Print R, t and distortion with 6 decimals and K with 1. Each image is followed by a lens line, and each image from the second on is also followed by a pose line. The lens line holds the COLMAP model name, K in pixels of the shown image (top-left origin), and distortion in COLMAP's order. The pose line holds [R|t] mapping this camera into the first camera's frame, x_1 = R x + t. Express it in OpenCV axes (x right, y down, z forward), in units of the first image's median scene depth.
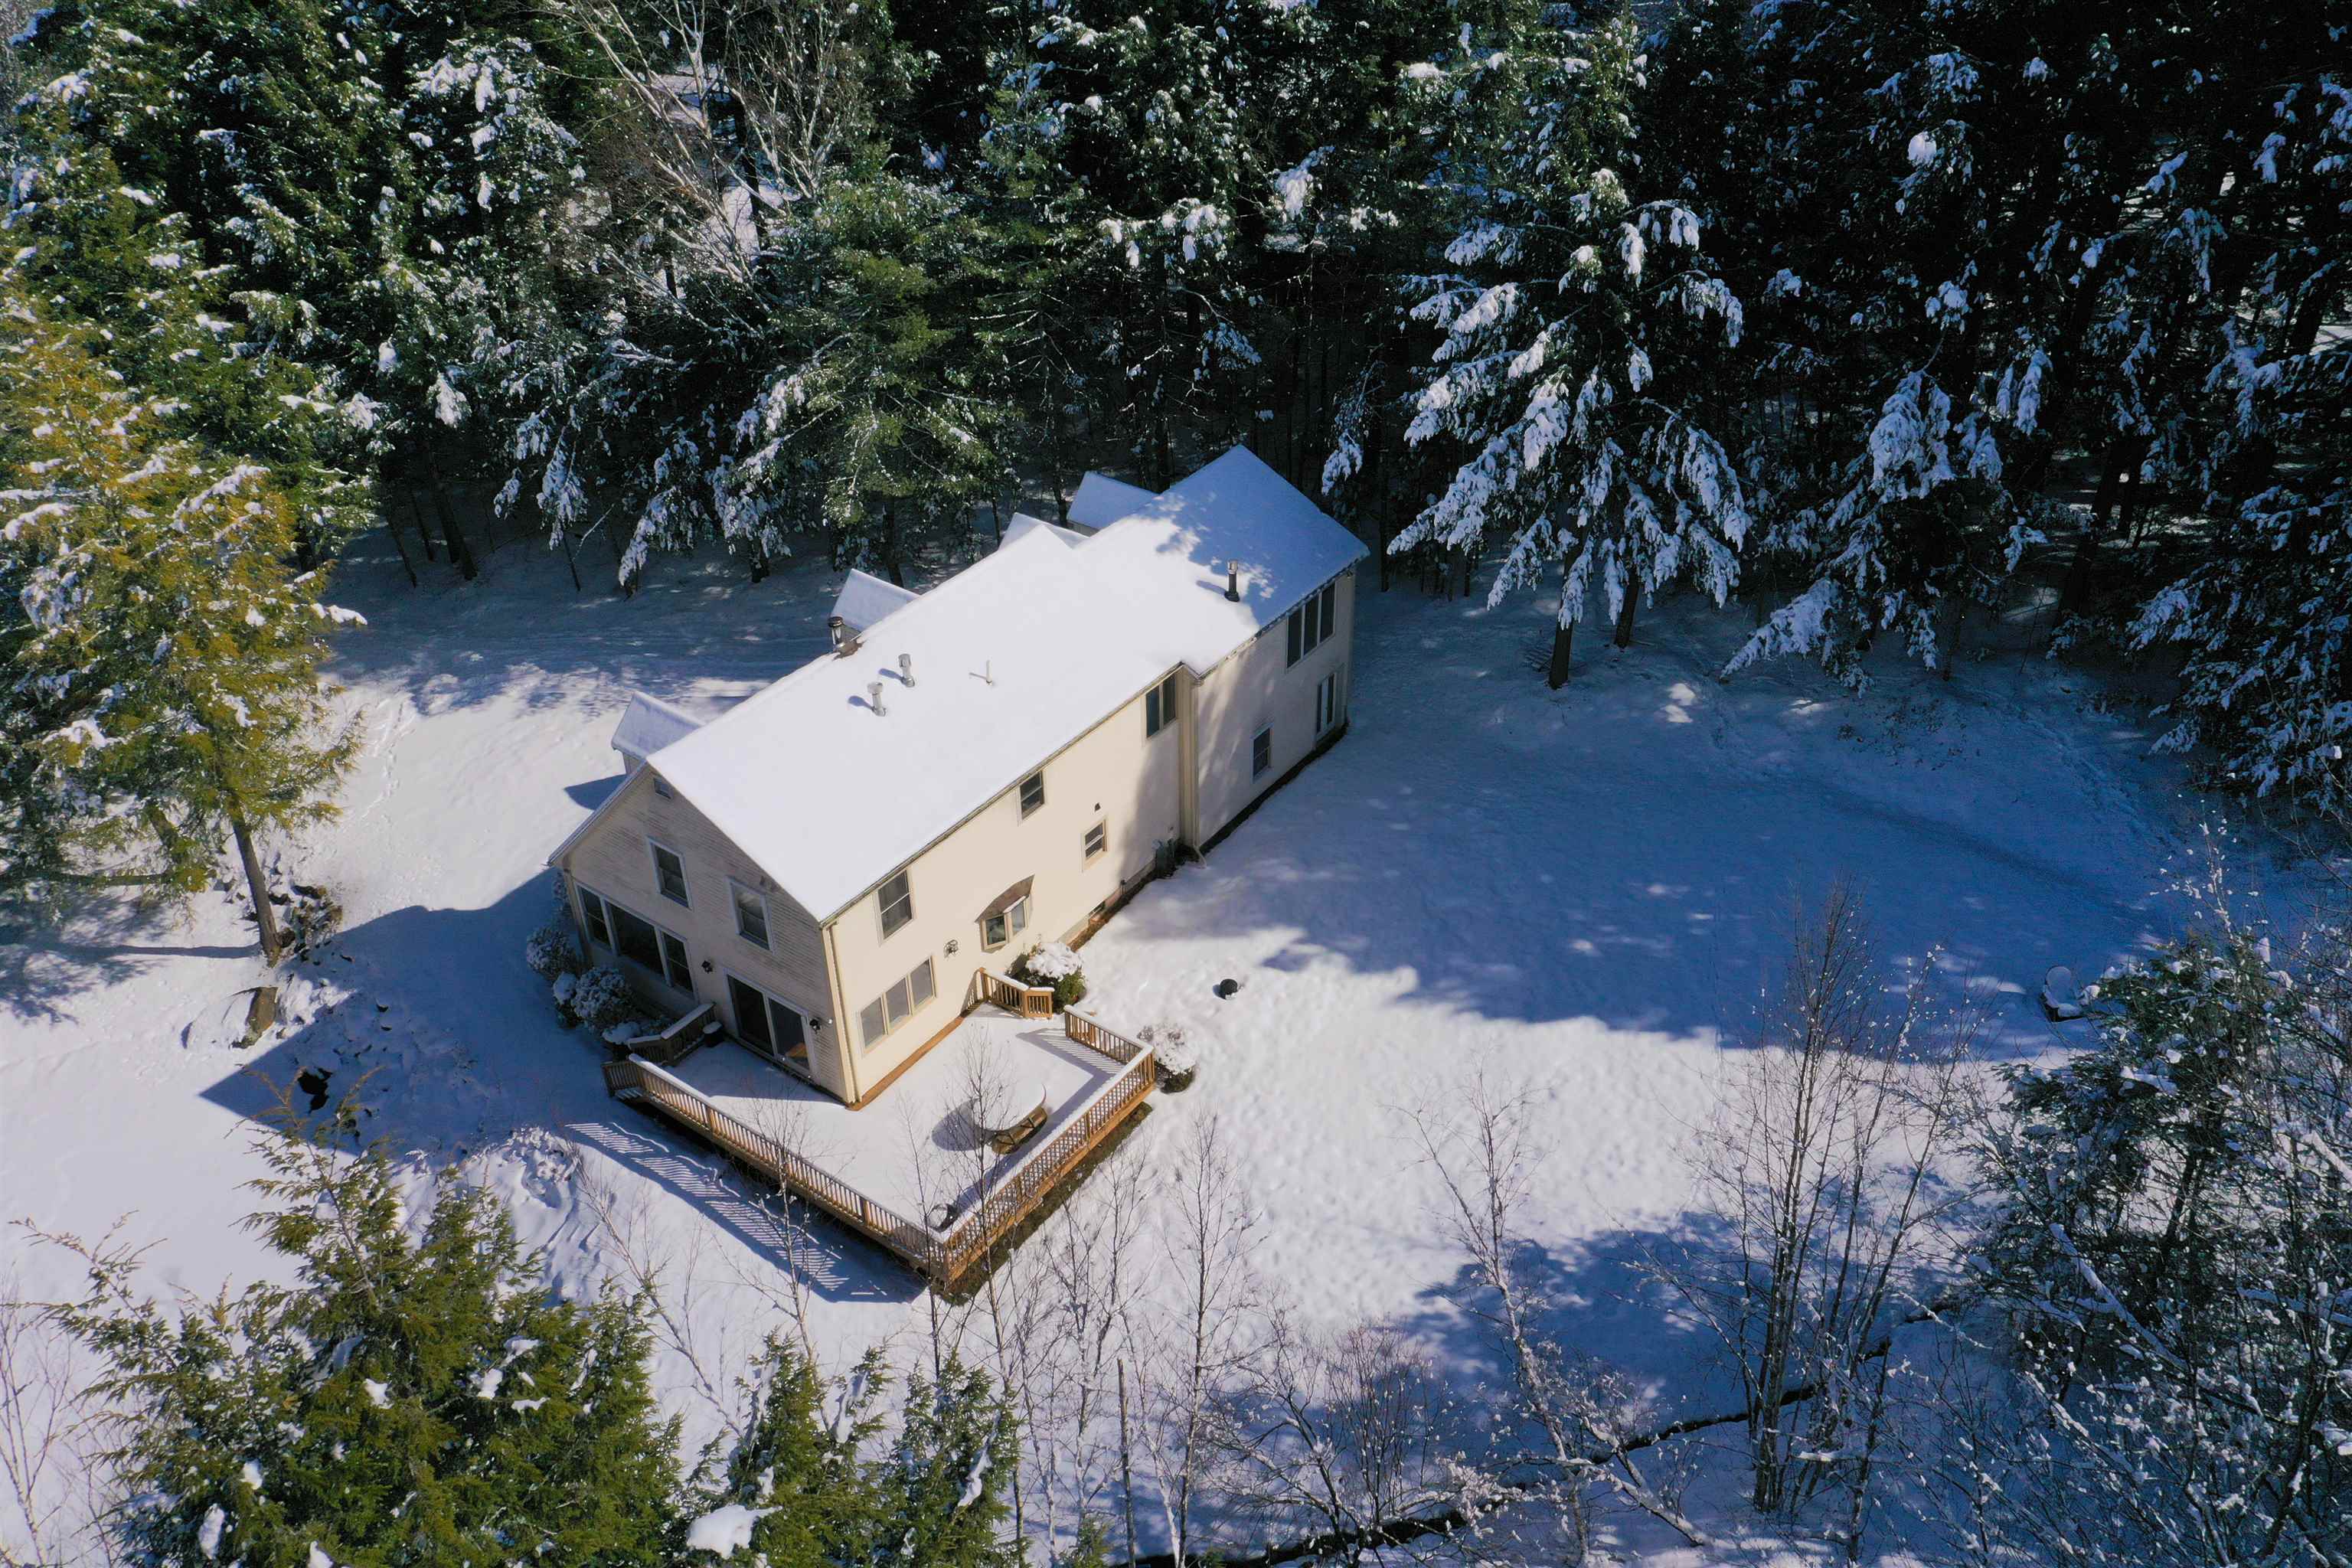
lens RADIAL K [[1958.0, 0, 1176.0], [0, 1958.0, 784.0], [0, 0, 1]] dist [0.007458, 0.002857]
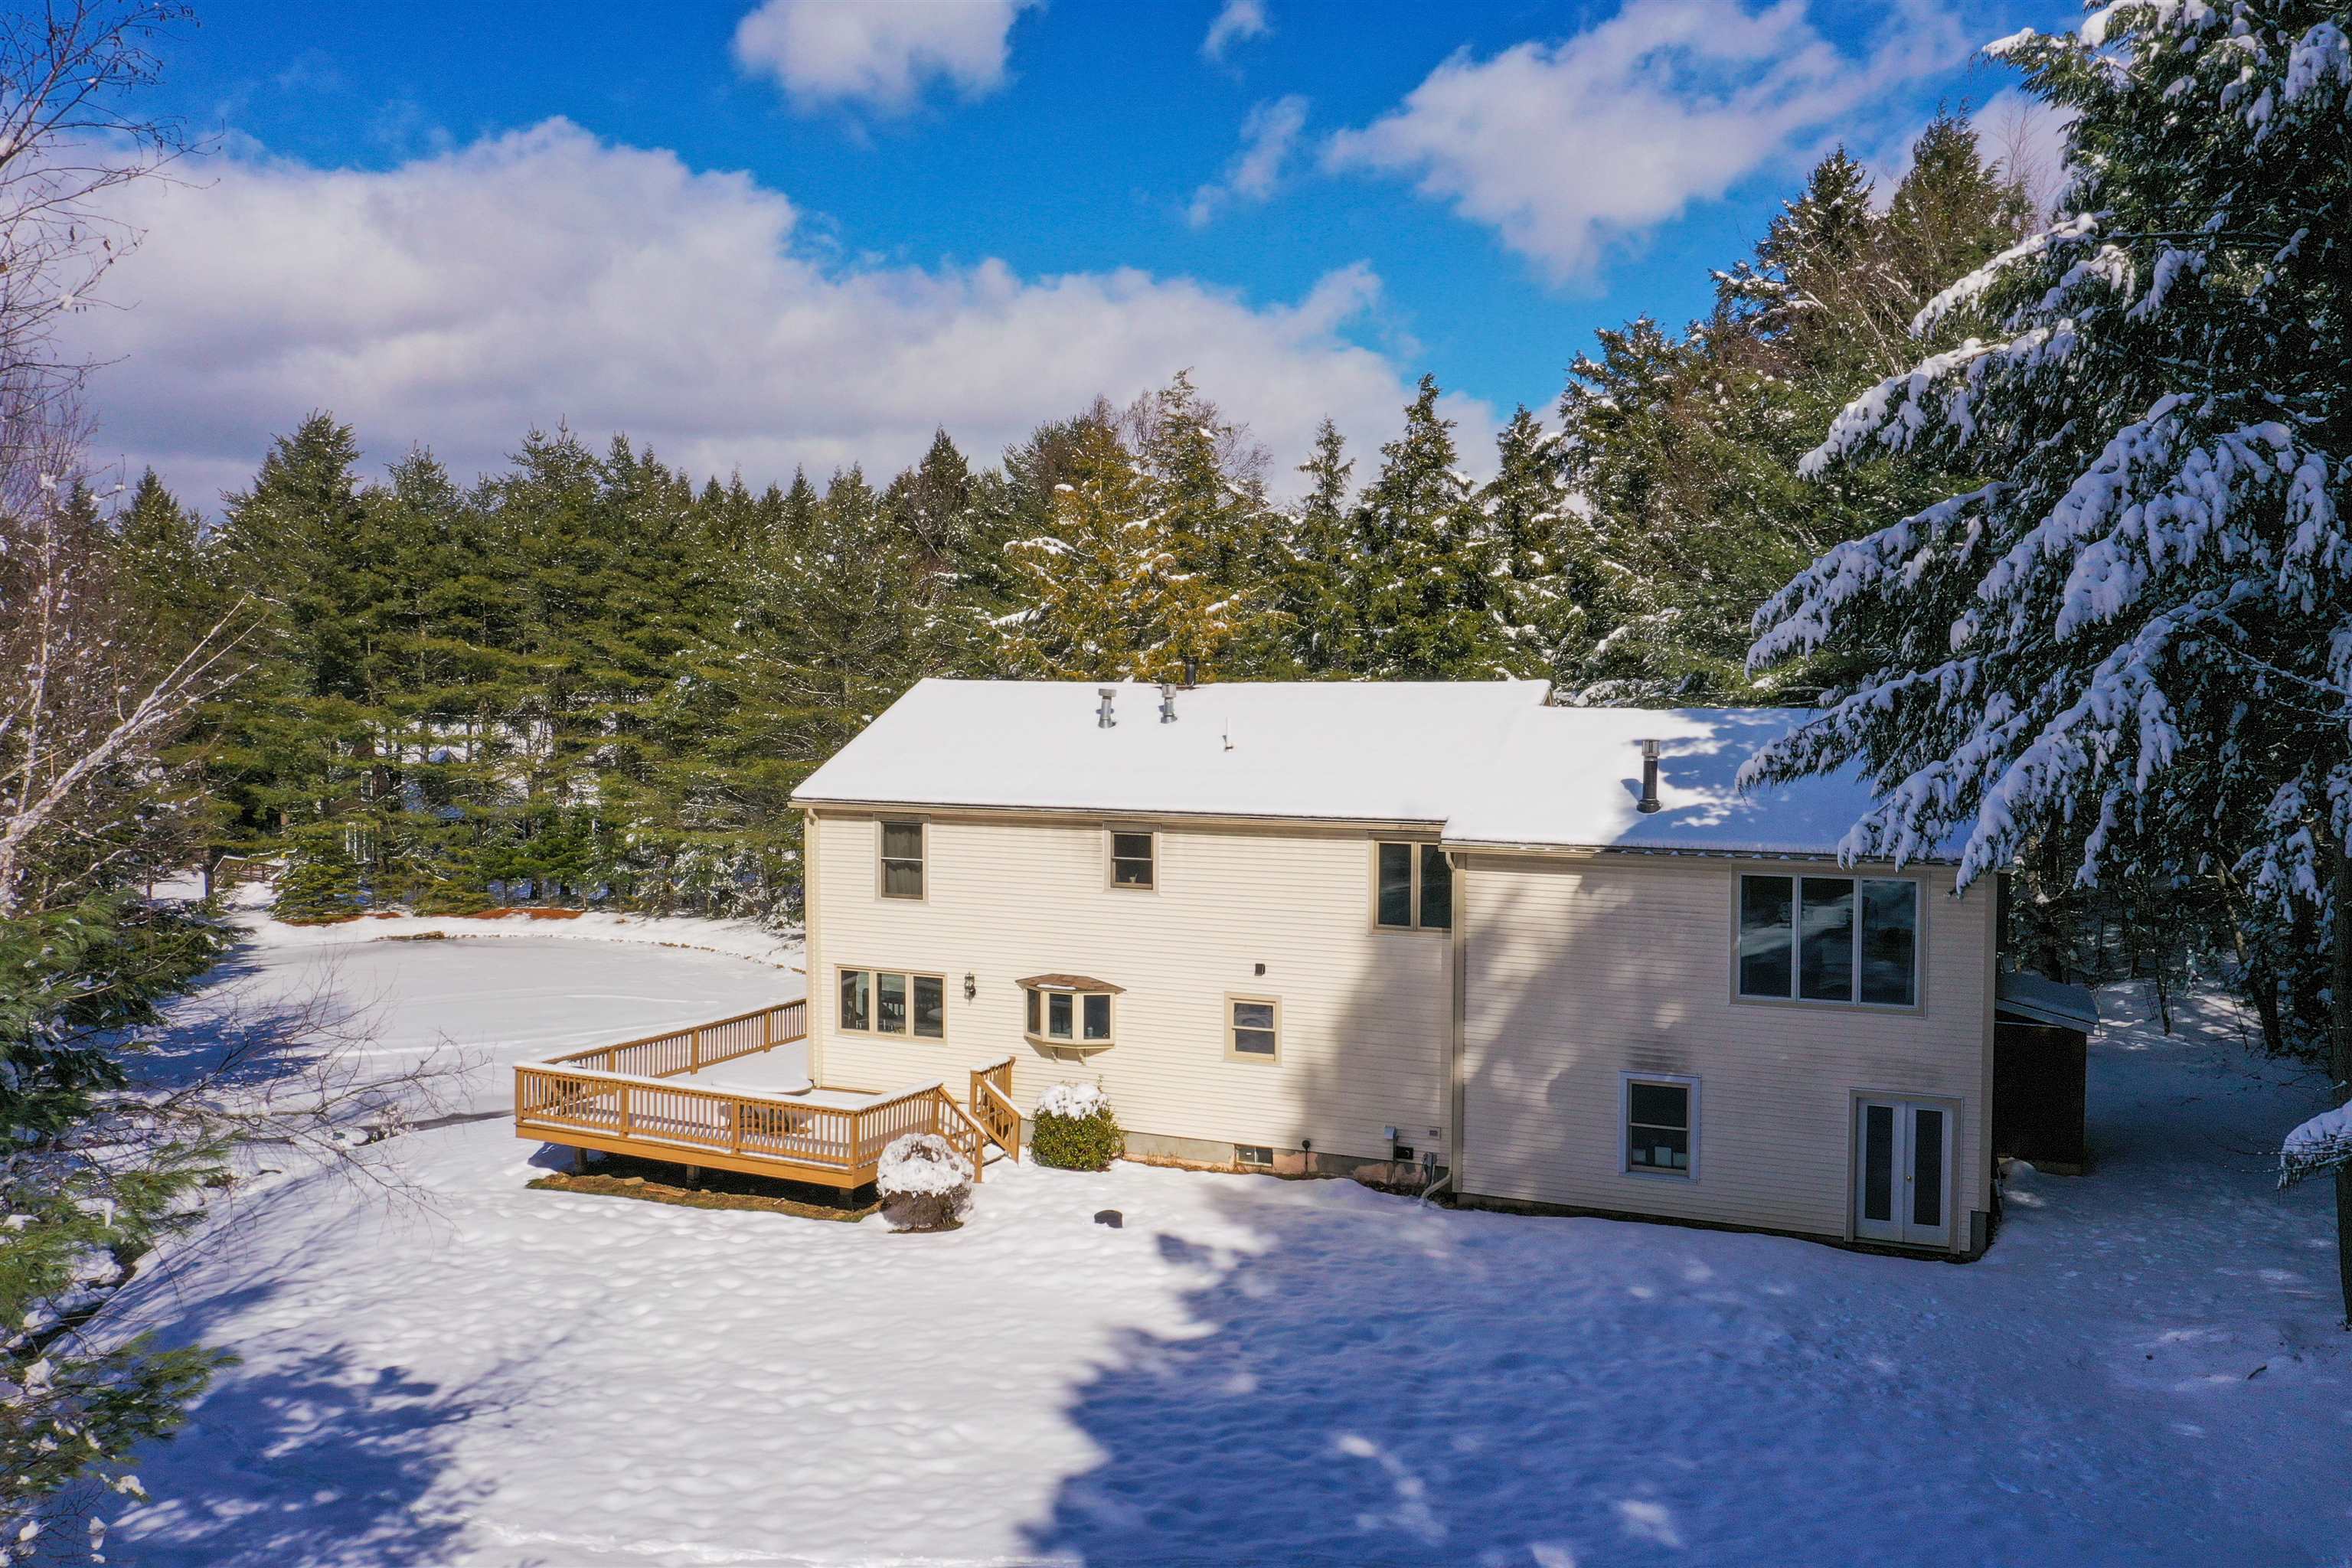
lens RADIAL K [[2004.0, 0, 1176.0], [0, 2004.0, 784.0], [0, 0, 1]] dist [-0.006688, 0.000740]
pose [[0.143442, 0.051811, -0.988302, 0.627151], [-0.567827, 0.822209, -0.039310, 0.002539], [0.810554, 0.566823, 0.147359, 0.837182]]
